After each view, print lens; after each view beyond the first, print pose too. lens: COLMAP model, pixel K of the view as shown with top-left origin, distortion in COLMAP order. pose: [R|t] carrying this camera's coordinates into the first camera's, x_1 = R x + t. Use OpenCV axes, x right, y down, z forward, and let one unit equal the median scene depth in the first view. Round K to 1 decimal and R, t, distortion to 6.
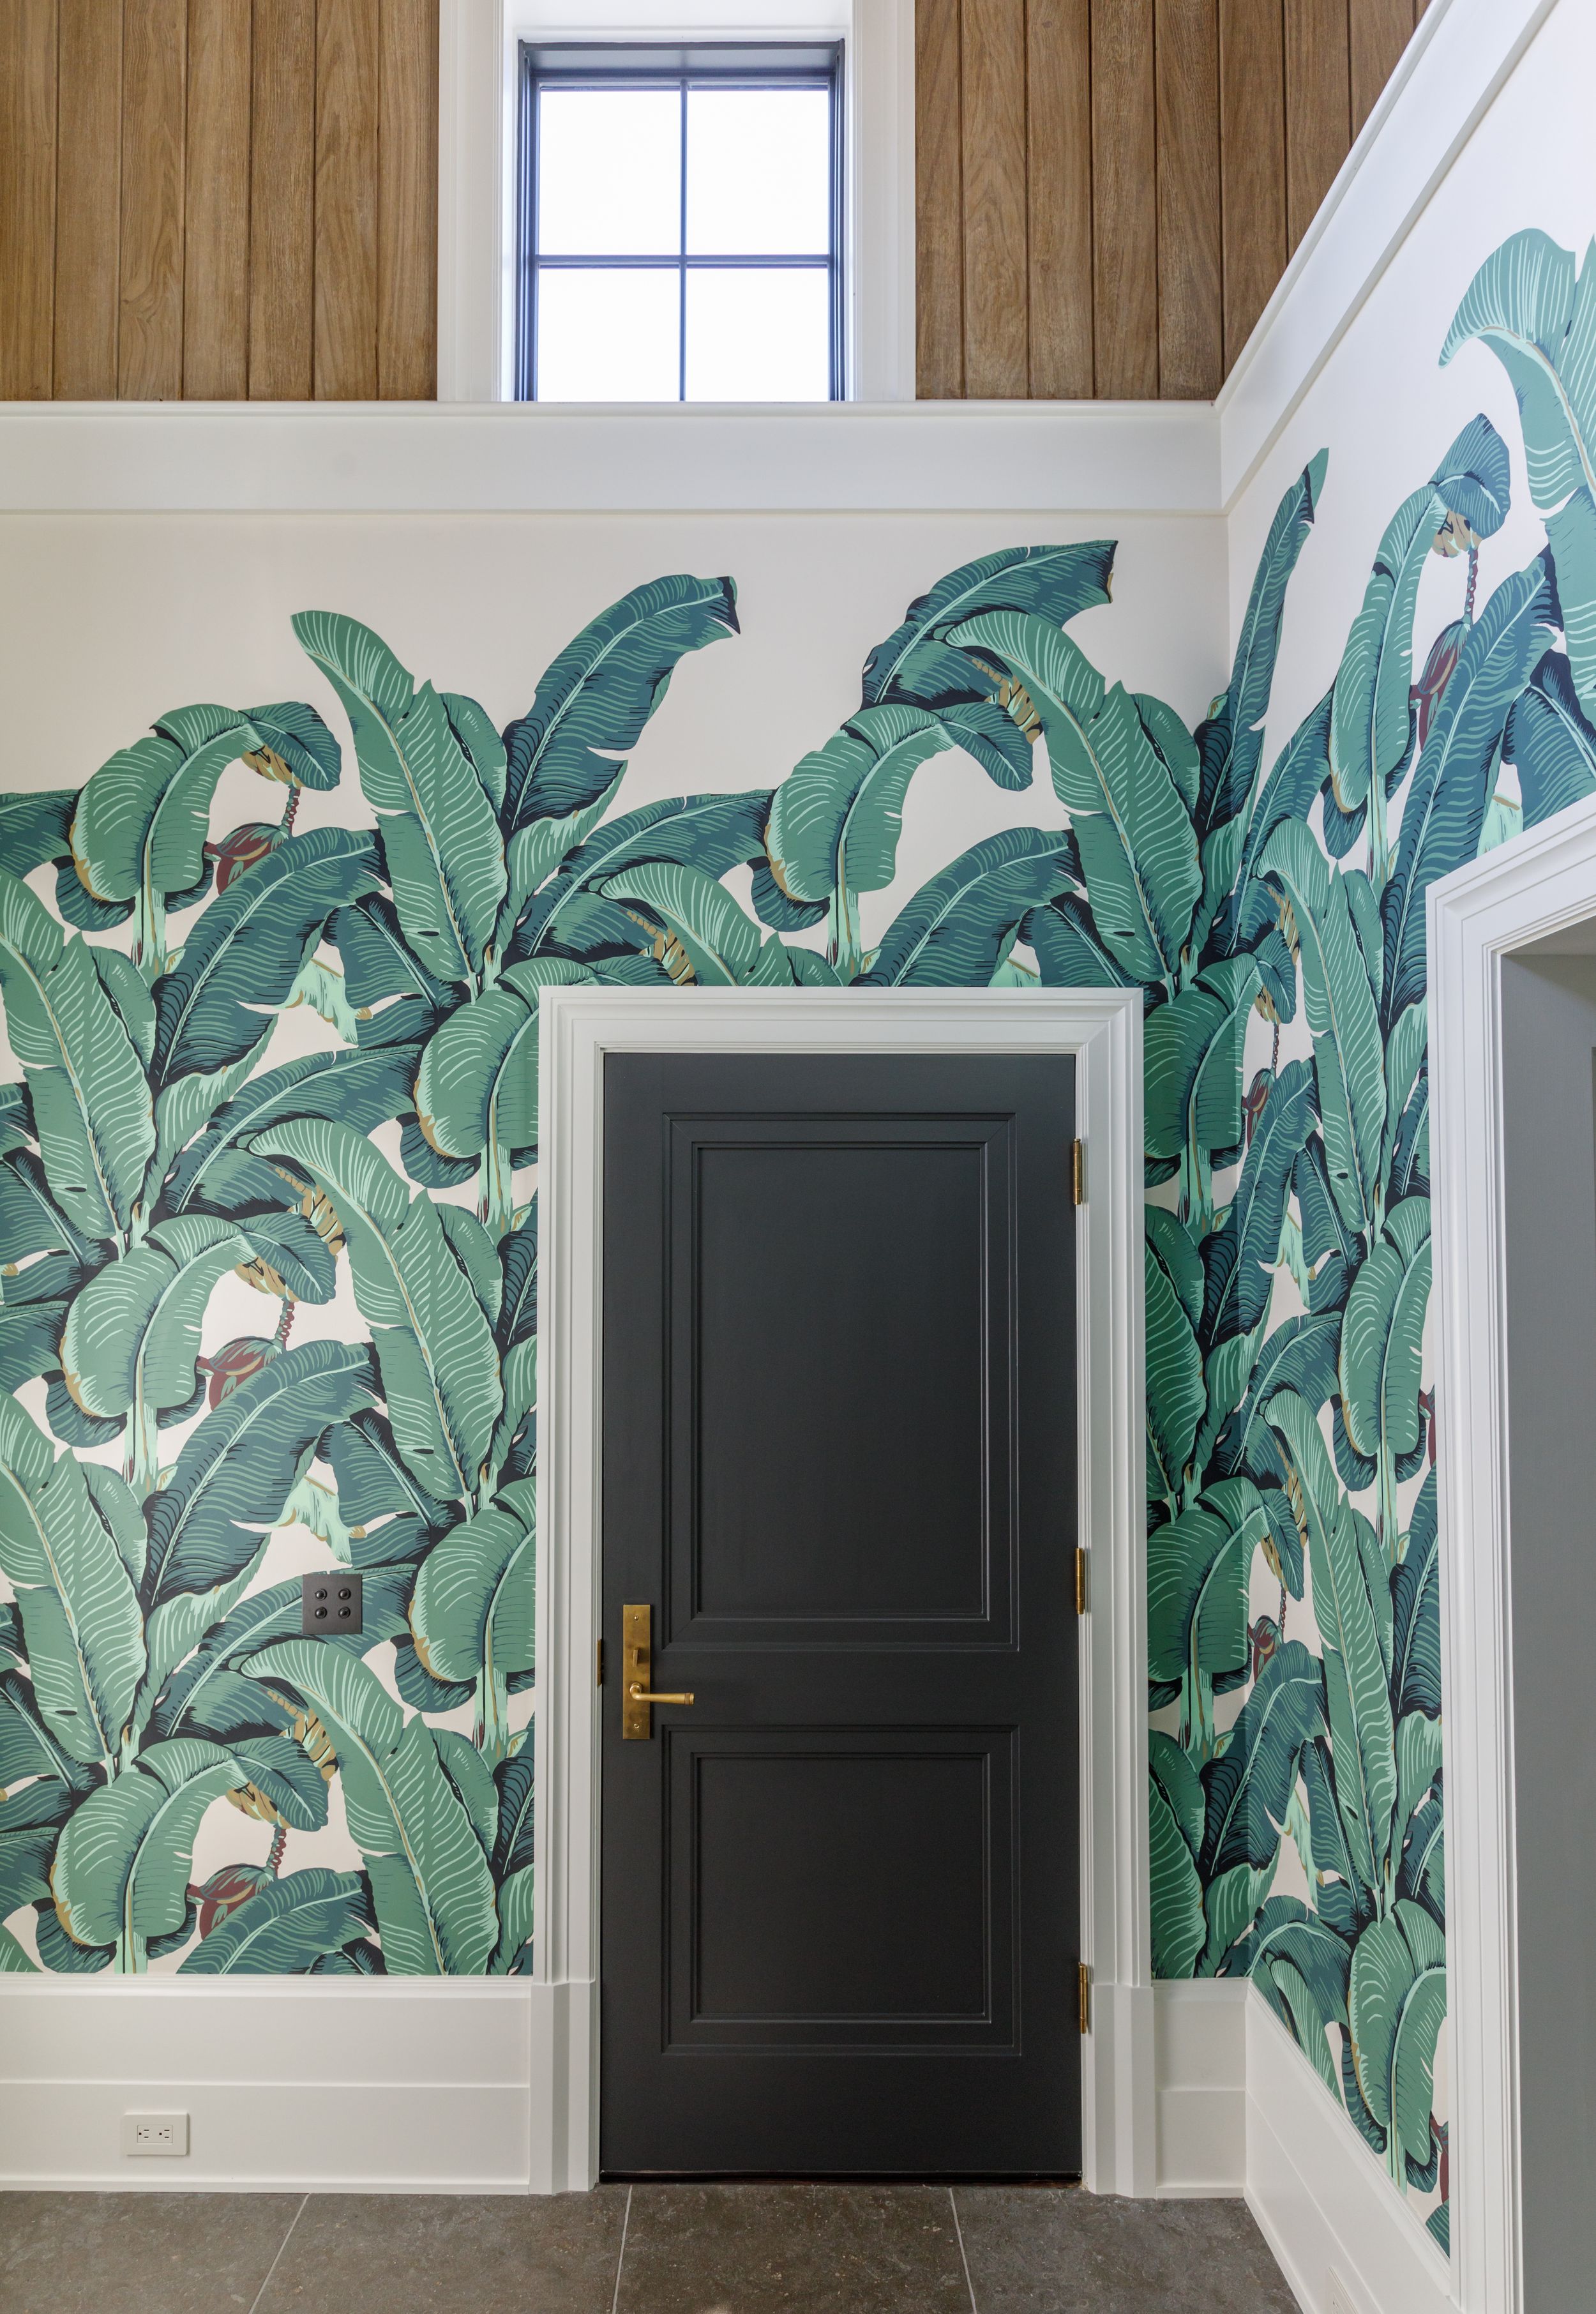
lens RADIAL K [[1417.3, 0, 792.4], [0, 1417.3, 1227.8], [0, 0, 1]] dist [0.001596, -0.003273]
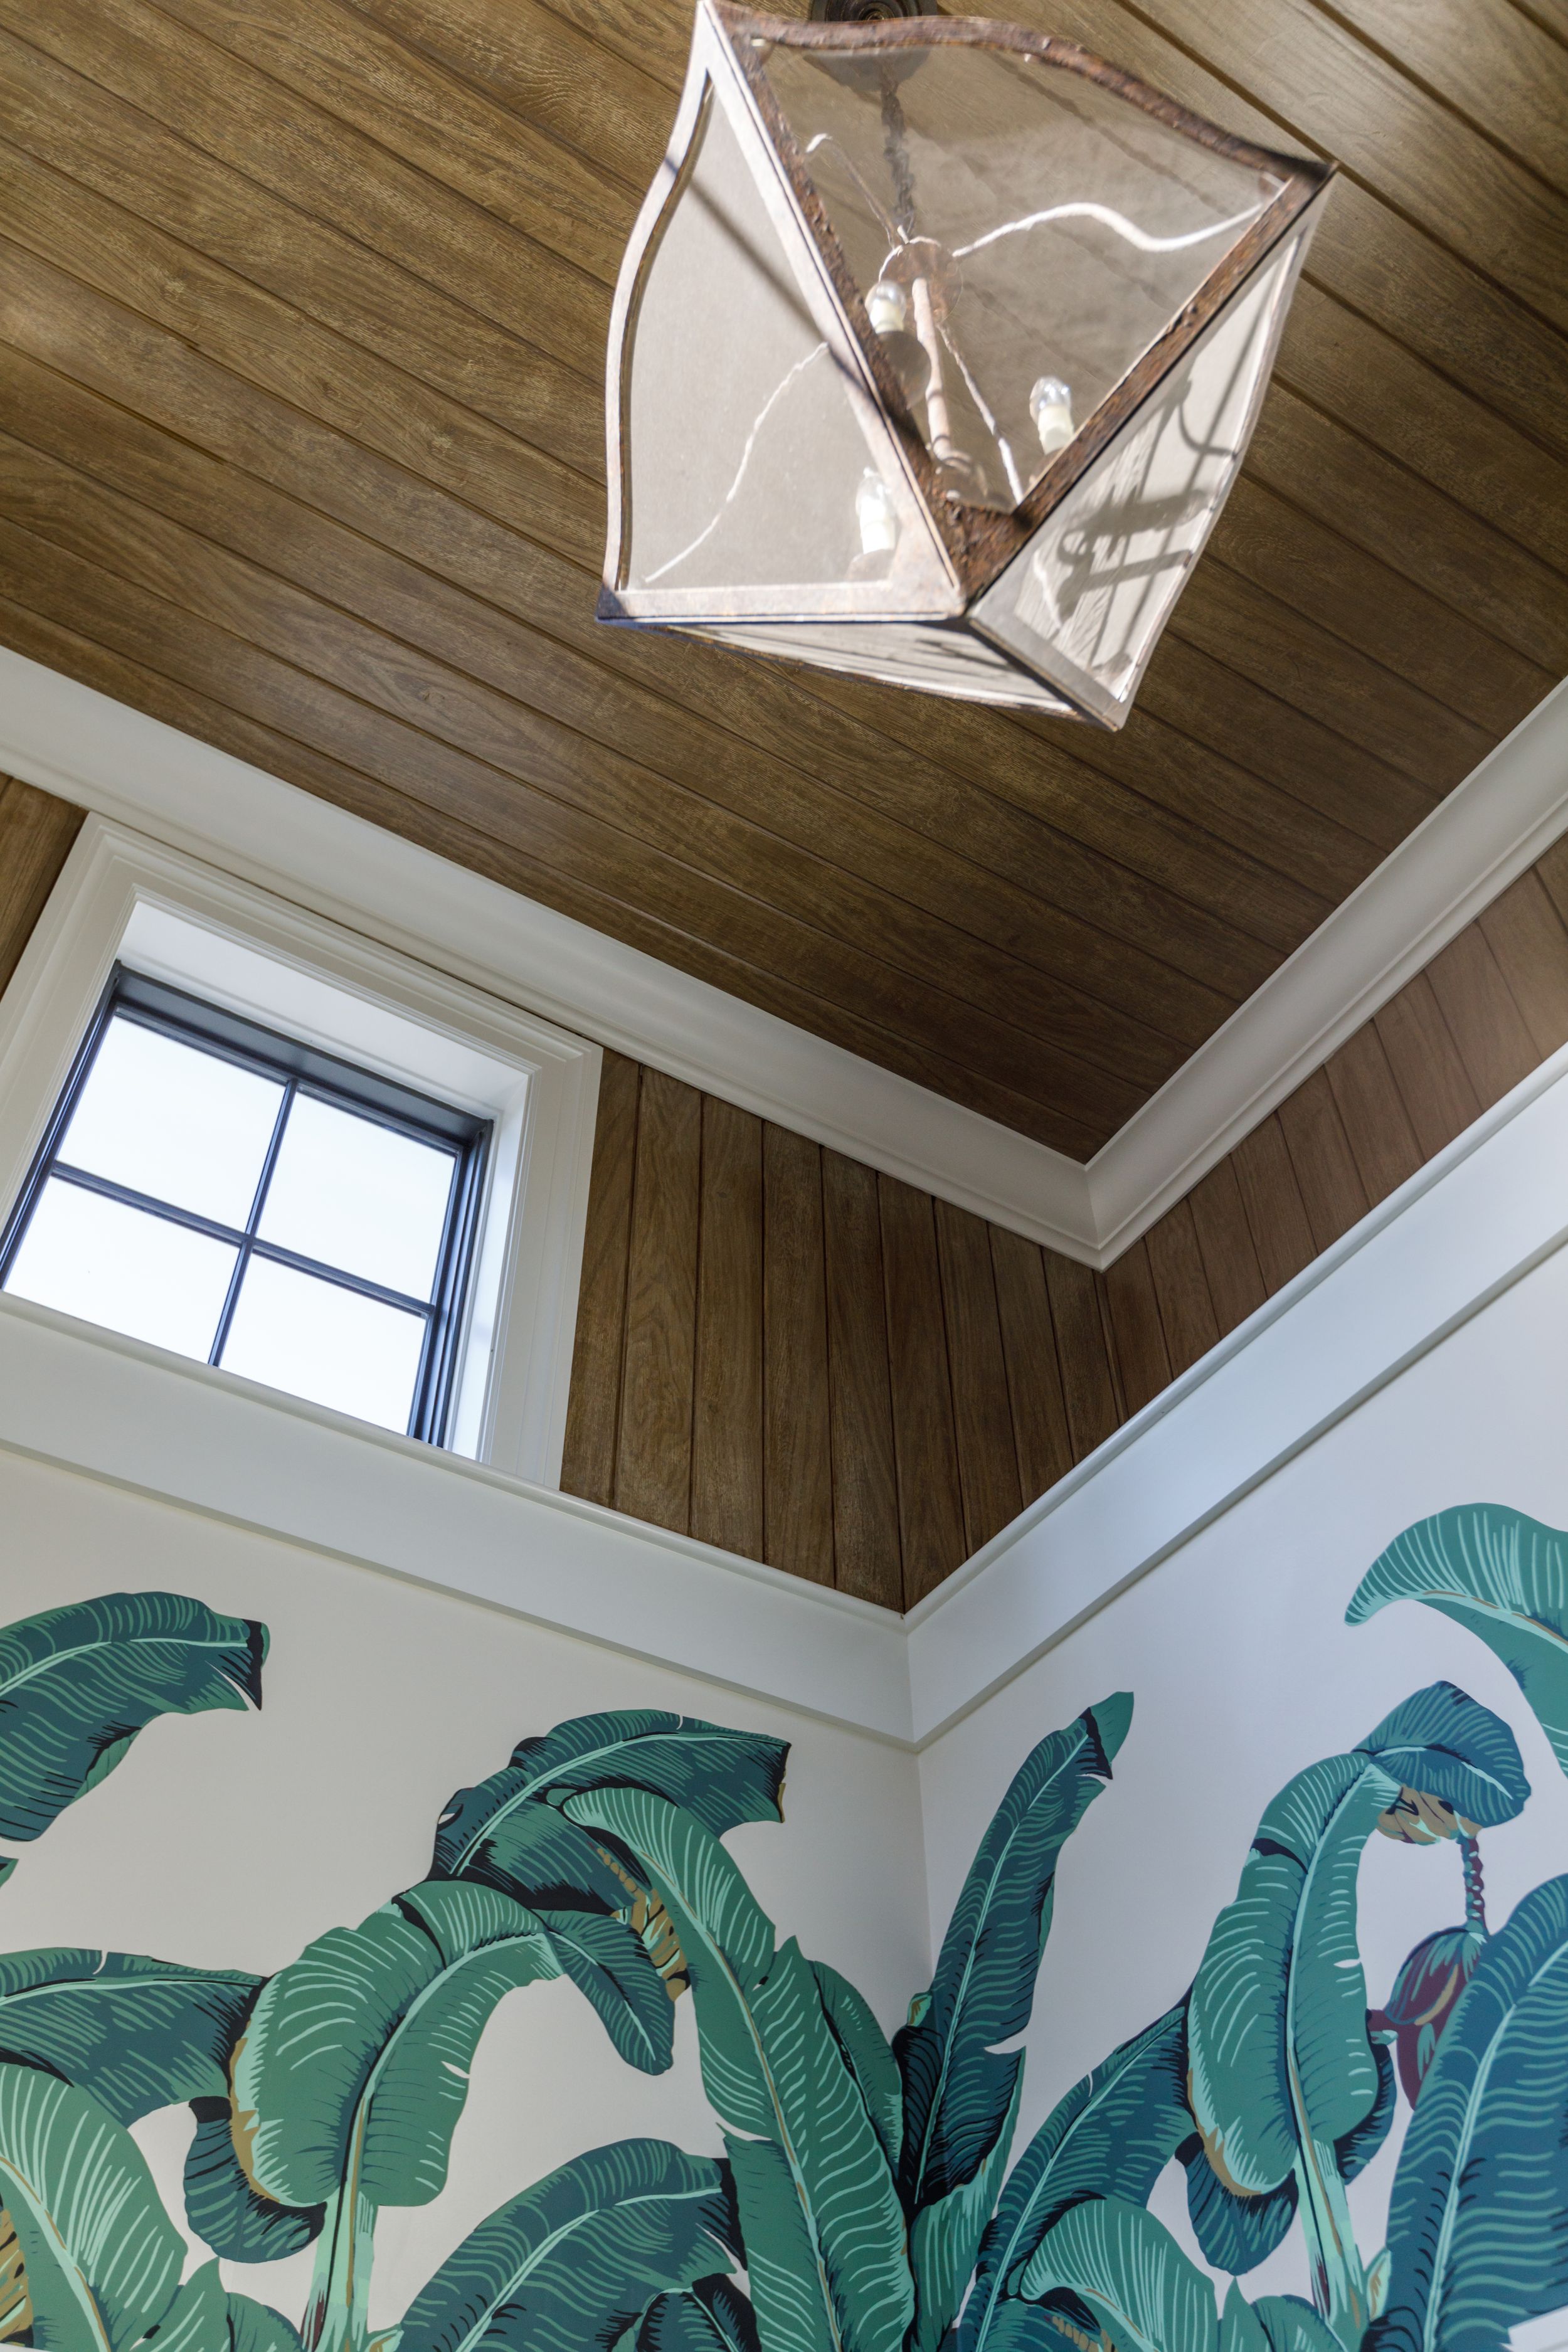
lens RADIAL K [[1947.0, 0, 784.0], [0, 1947.0, 1176.0], [0, 0, 1]] dist [0.000283, -0.002037]
pose [[0.849378, 0.383608, 0.362494, -0.237833], [-0.009999, 0.698394, -0.715643, 0.016294], [-0.527690, 0.604227, 0.597037, 0.246172]]
